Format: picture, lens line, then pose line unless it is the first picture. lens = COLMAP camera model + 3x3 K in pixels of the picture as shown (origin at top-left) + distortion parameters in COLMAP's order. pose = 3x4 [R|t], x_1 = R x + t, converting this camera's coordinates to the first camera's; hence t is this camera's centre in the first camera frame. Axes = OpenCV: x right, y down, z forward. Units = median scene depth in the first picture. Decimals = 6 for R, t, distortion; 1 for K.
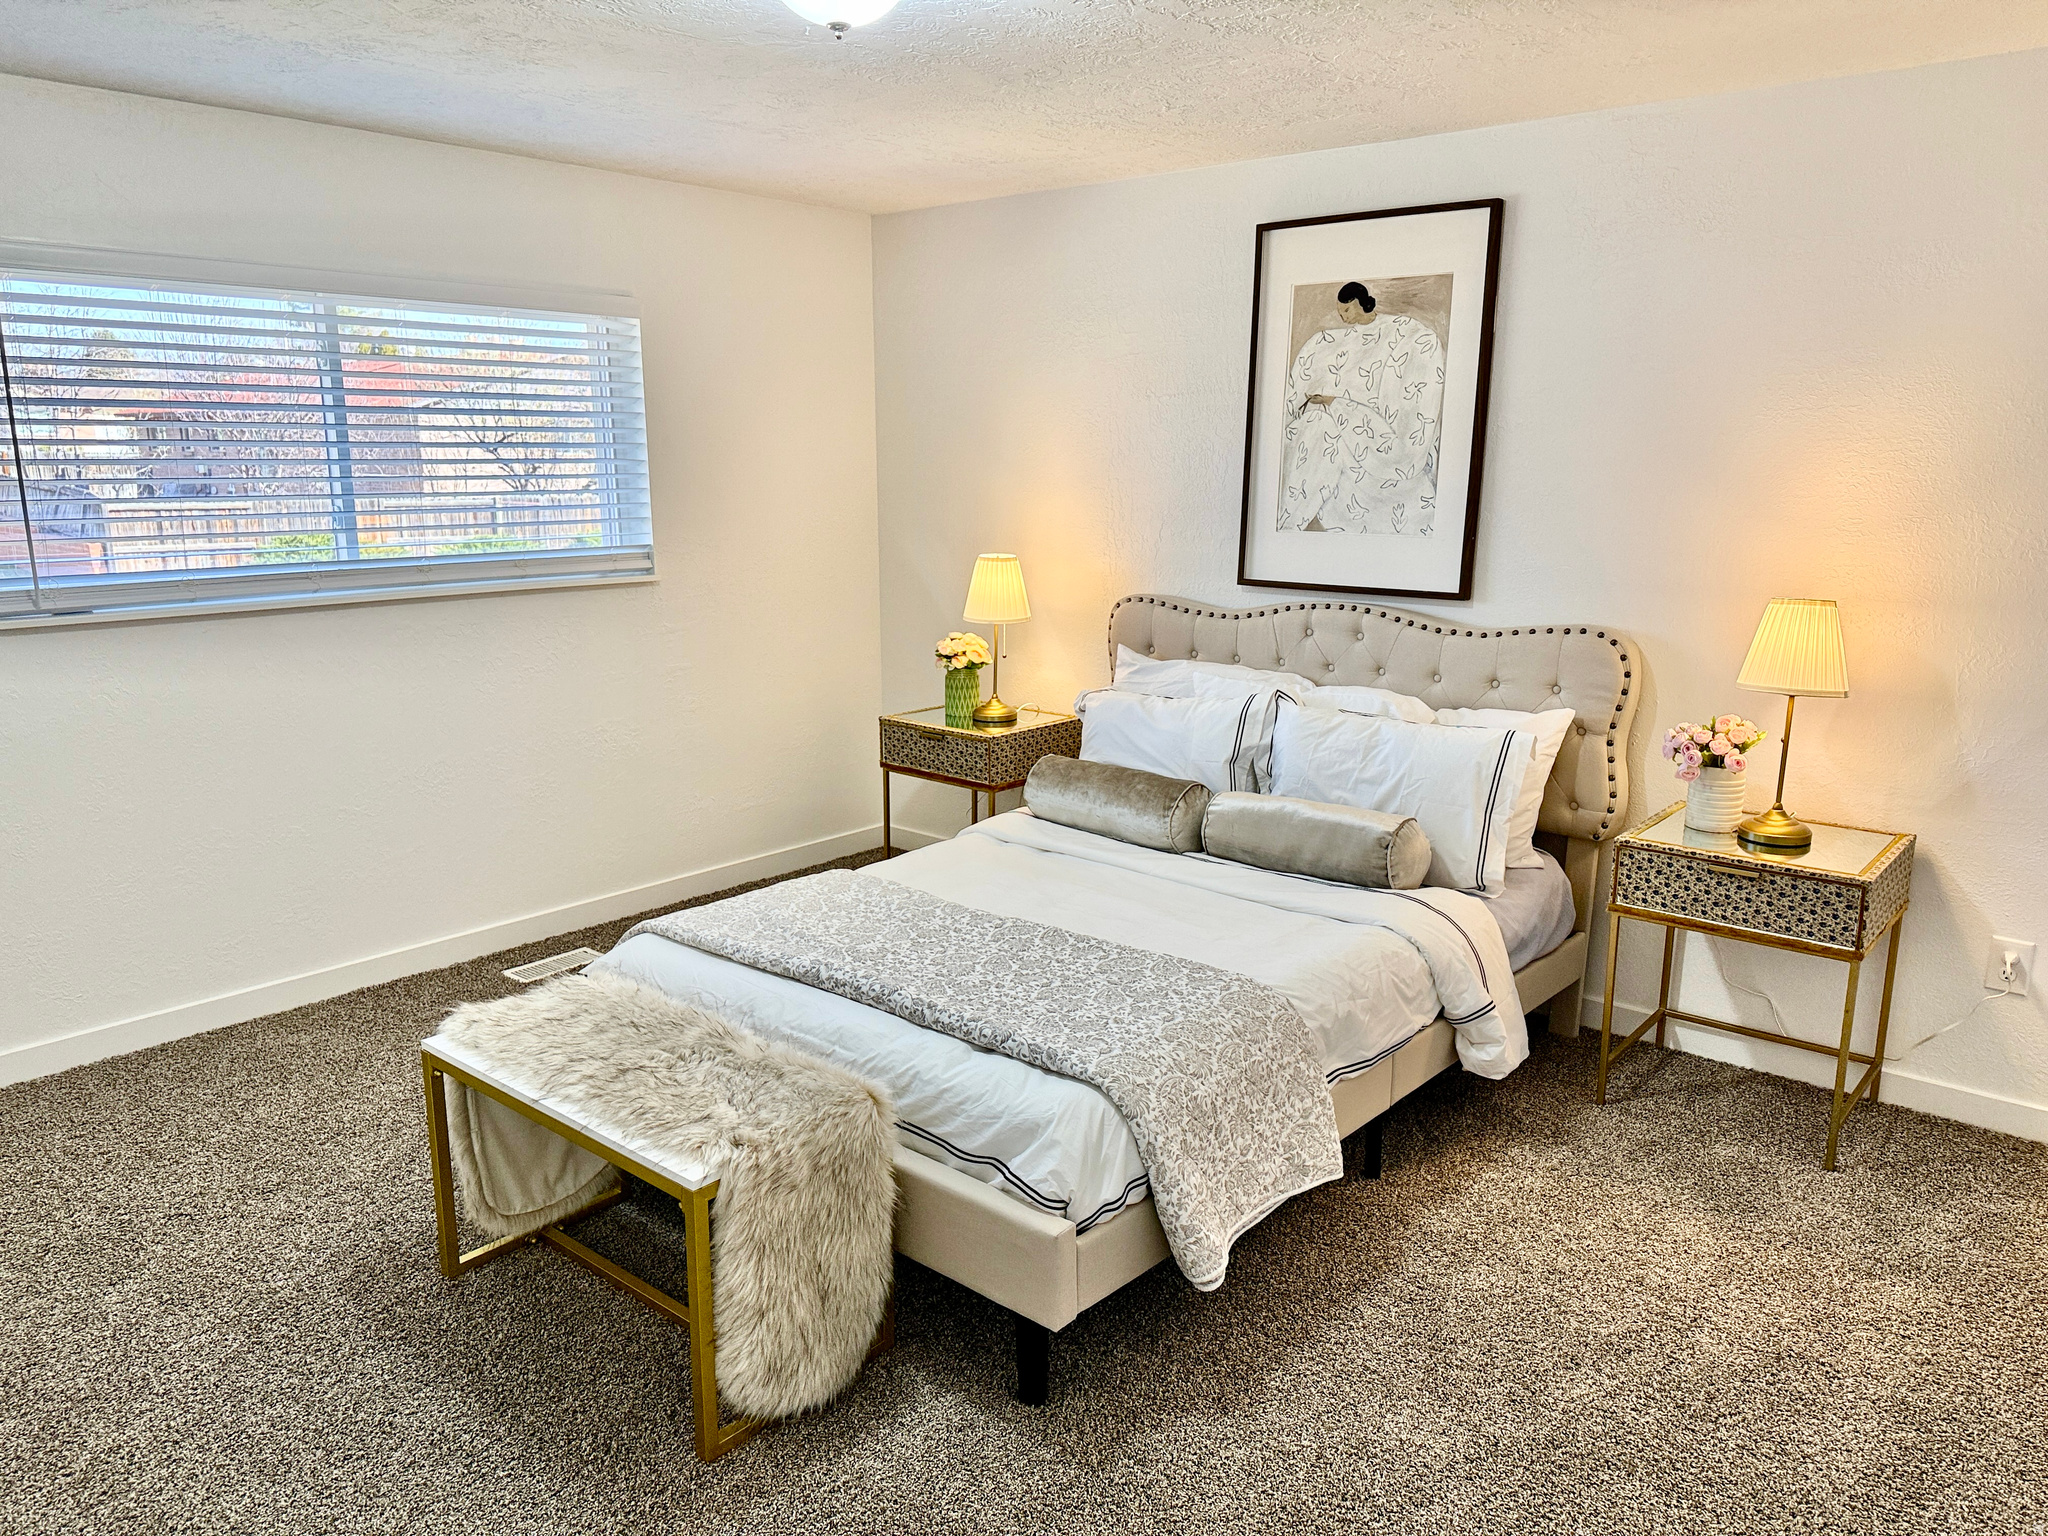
lens RADIAL K [[1432.8, 0, 1024.0], [0, 1432.8, 768.0], [0, 0, 1]] dist [0.138243, -0.225319]
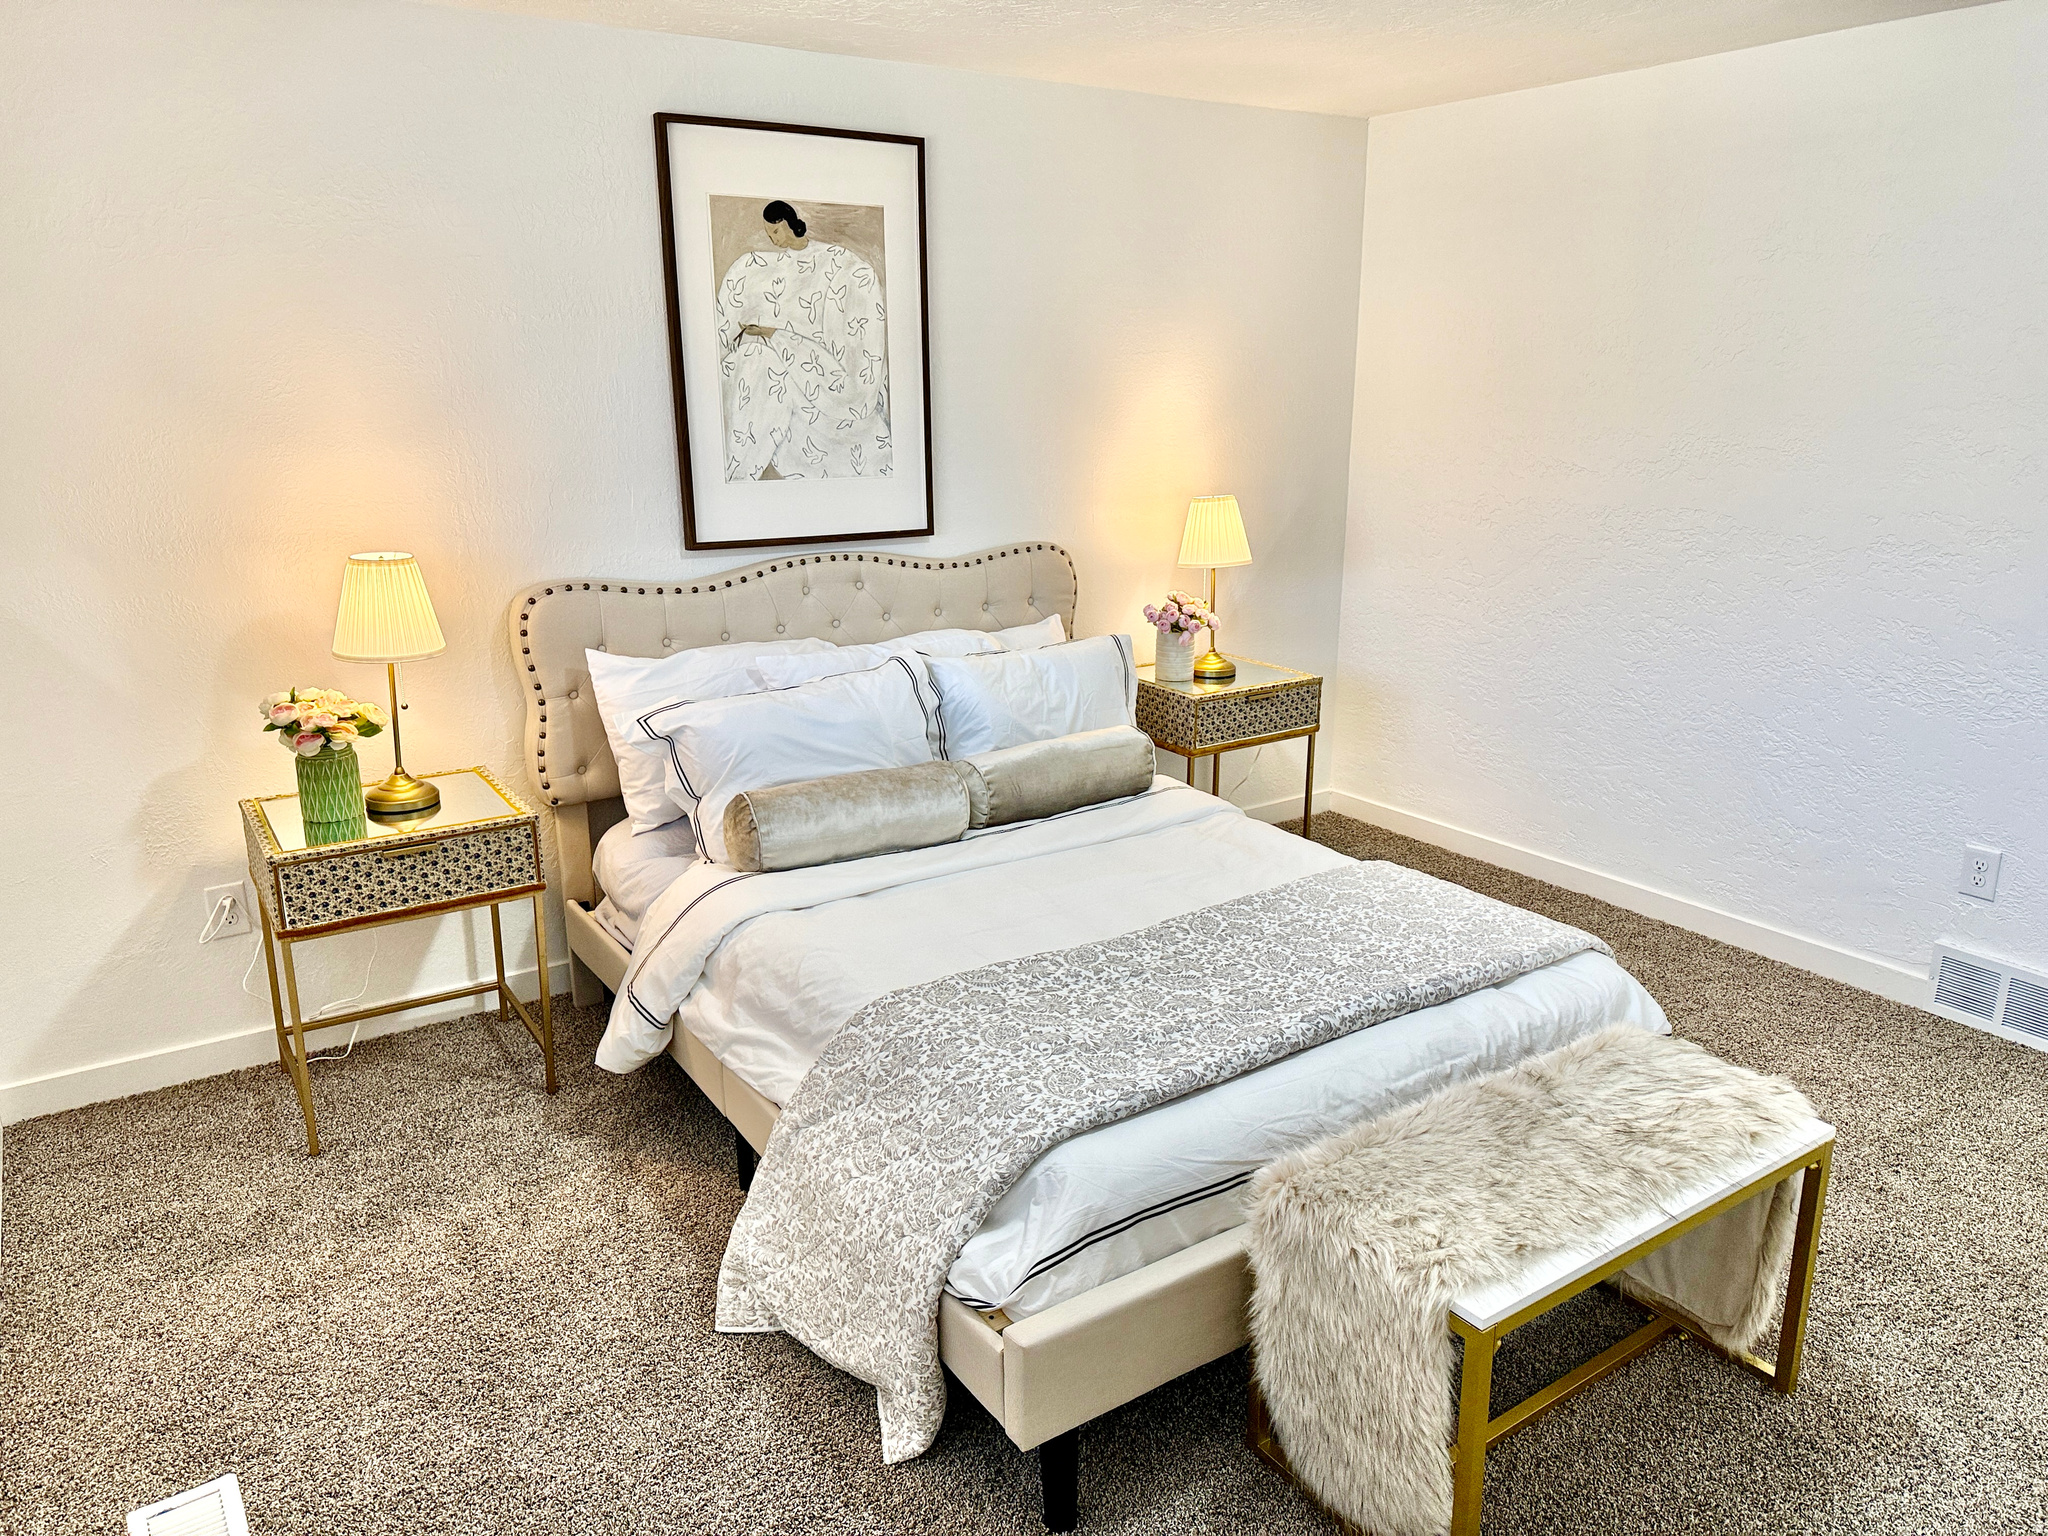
lens RADIAL K [[1432.8, 0, 1024.0], [0, 1432.8, 768.0], [0, 0, 1]] dist [0.138243, -0.225319]
pose [[0.260358, -0.262360, 0.929183, -0.672825], [0.209878, 0.954740, 0.210768, -0.156718], [-0.942425, 0.140139, 0.303638, 0.634396]]
